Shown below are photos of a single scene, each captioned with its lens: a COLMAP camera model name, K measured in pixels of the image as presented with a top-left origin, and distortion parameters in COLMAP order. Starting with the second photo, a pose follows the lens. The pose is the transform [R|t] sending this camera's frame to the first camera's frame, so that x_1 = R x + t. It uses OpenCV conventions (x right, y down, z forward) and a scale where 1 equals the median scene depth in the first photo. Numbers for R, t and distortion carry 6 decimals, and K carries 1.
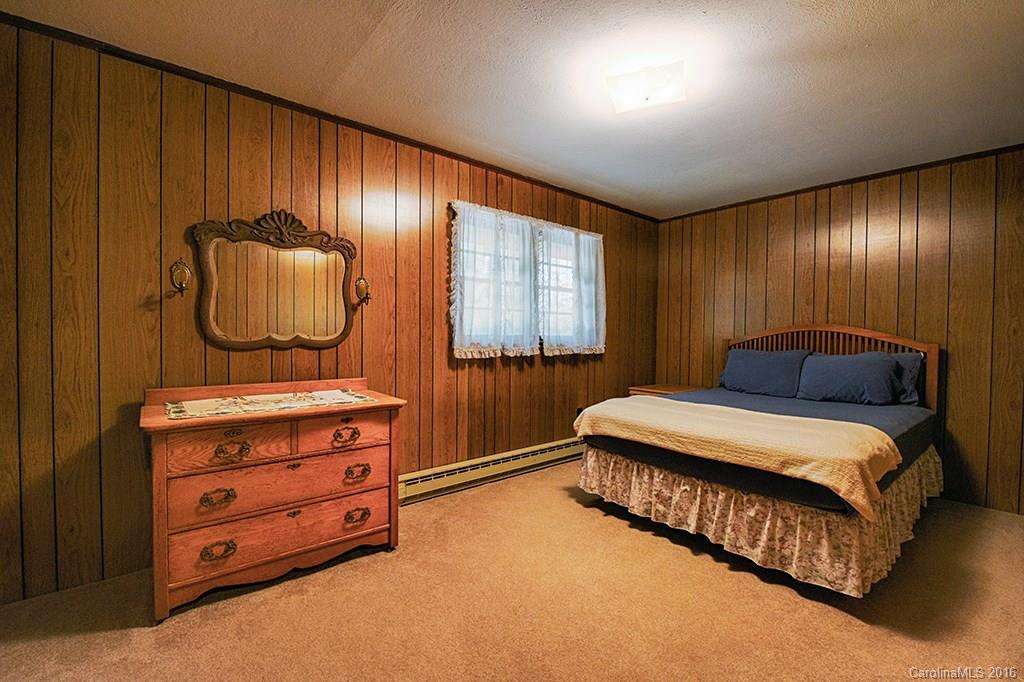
lens RADIAL K [[441.4, 0, 512.0], [0, 441.4, 341.0], [0, 0, 1]] dist [-0.001183, -0.000274]
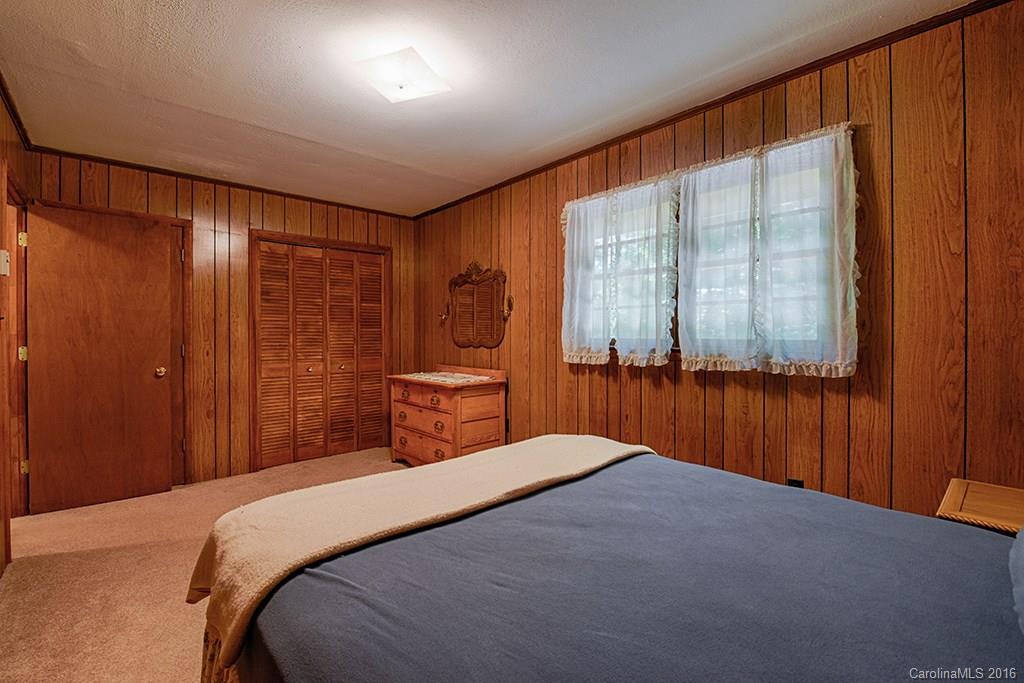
lens RADIAL K [[444.8, 0, 512.0], [0, 444.8, 341.5], [0, 0, 1]] dist [-0.000182, -0.000061]
pose [[0.044405, 0.000560, -0.999013, 0.849066], [-0.019162, 0.999816, -0.000291, -0.003969], [0.998830, 0.019156, 0.044408, 0.817002]]
